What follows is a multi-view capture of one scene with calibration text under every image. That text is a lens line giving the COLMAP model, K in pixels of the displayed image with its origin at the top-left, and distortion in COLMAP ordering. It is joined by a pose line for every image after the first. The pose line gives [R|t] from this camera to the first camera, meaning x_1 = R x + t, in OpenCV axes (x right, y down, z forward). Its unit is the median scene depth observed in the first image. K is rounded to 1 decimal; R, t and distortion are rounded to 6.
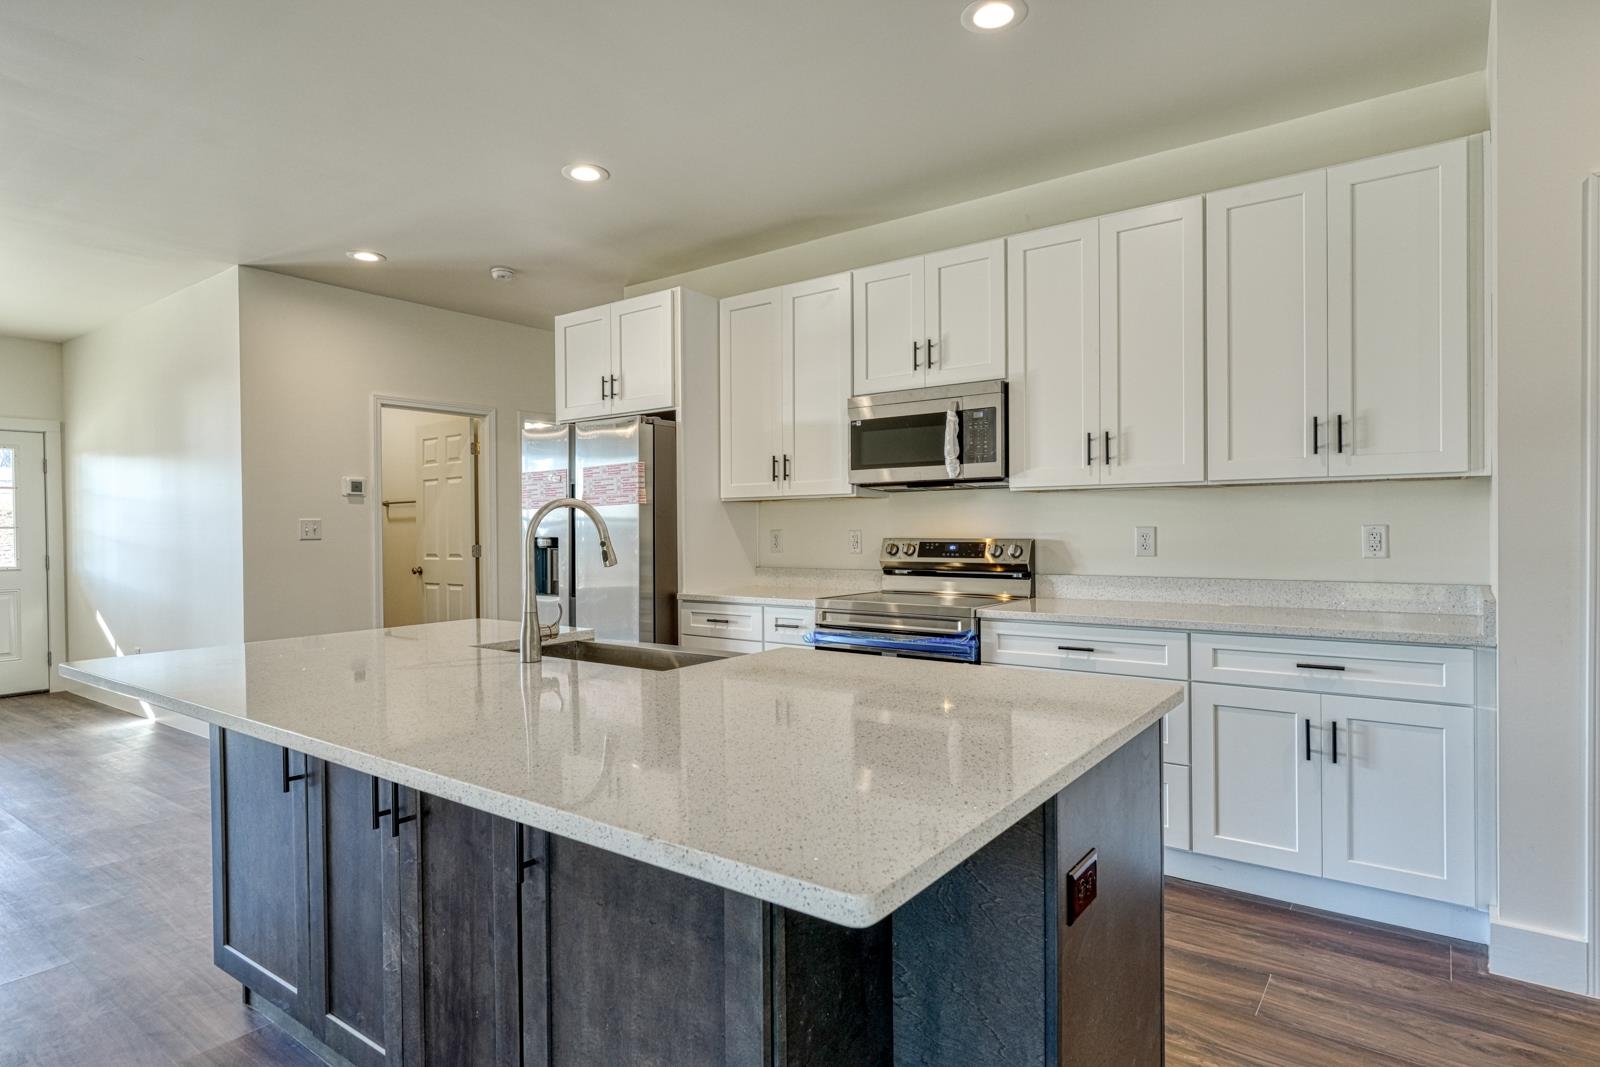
lens RADIAL K [[871.7, 0, 797.8], [0, 871.7, 537.5], [0, 0, 1]] dist [0.000345, -0.000024]
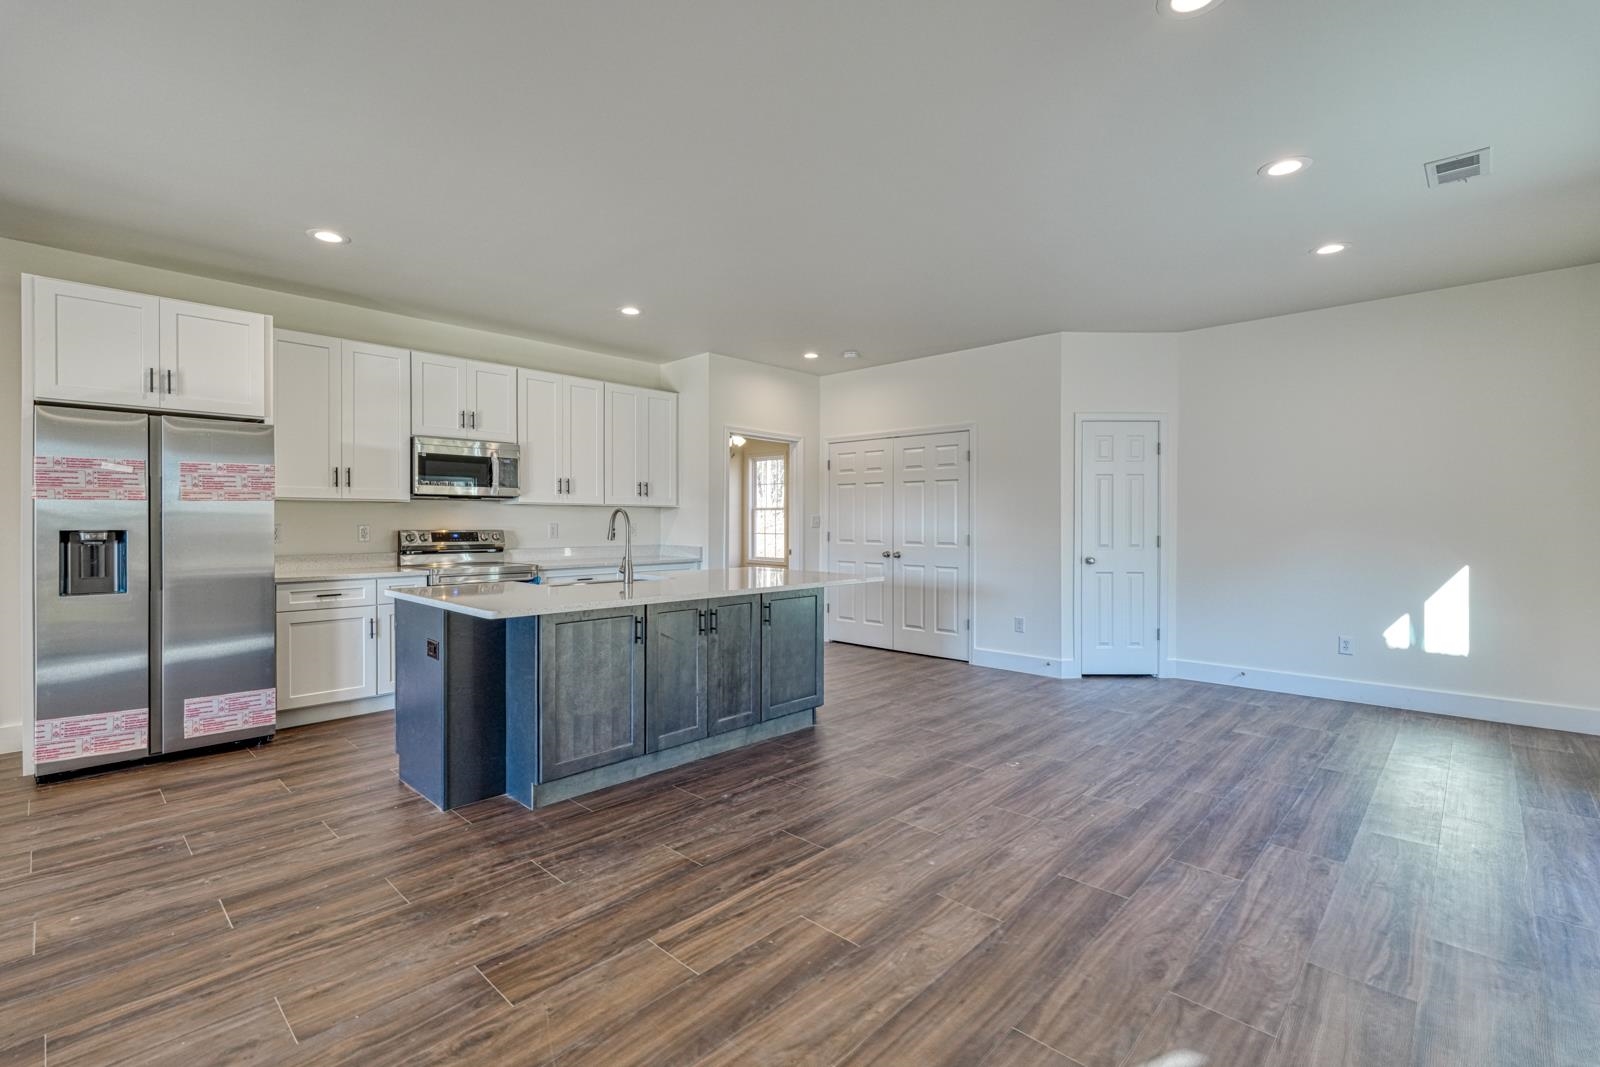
lens RADIAL K [[706.8, 0, 797.7], [0, 706.8, 527.8], [0, 0, 1]] dist [0.002235, -0.000853]
pose [[0.110953, 0.002192, 0.993823, -1.077755], [0.008175, 0.999962, -0.003118, 0.006254], [-0.993792, 0.008471, 0.110931, 0.213132]]
